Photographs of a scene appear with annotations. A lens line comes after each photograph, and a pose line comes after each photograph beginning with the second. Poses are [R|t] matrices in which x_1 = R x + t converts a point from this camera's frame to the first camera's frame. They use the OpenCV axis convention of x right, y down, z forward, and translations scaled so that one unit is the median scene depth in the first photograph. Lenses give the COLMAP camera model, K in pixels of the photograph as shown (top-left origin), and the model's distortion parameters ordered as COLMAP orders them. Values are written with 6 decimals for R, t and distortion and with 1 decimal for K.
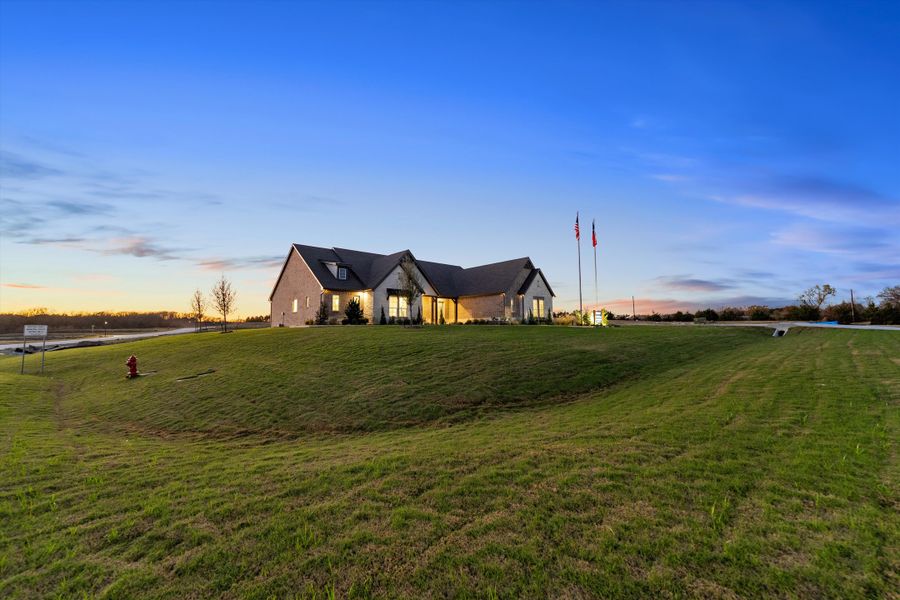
lens RADIAL K [[365.7, 0, 451.8], [0, 365.7, 302.3], [0, 0, 1]] dist [-0.000835, 0.000007]
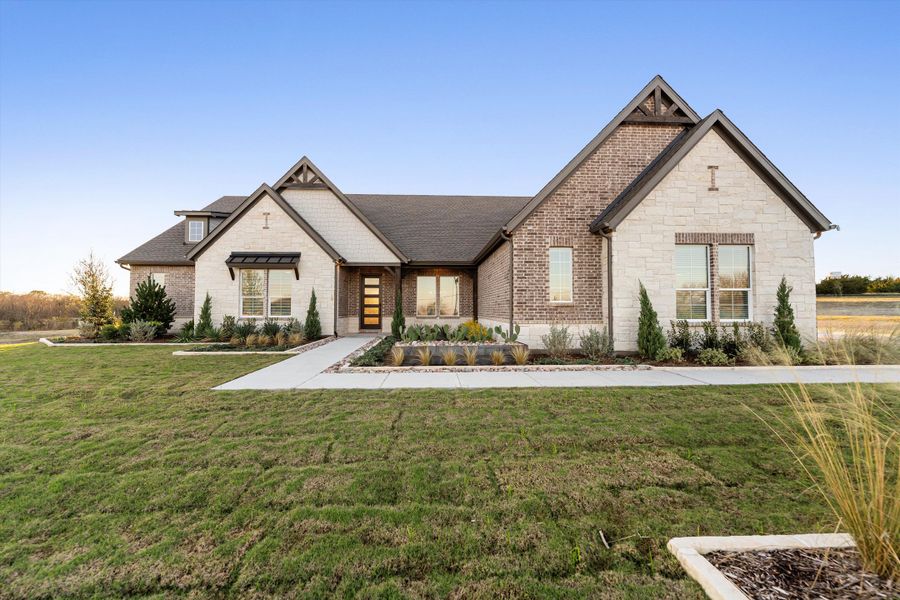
lens RADIAL K [[368.5, 0, 450.0], [0, 368.5, 300.4], [0, 0, 1]] dist [-0.001112, -0.000198]
pose [[0.777840, -0.008839, -0.628400, 0.275247], [0.038582, 0.998687, 0.033709, 0.013122], [0.627277, -0.050465, 0.777160, 0.771066]]
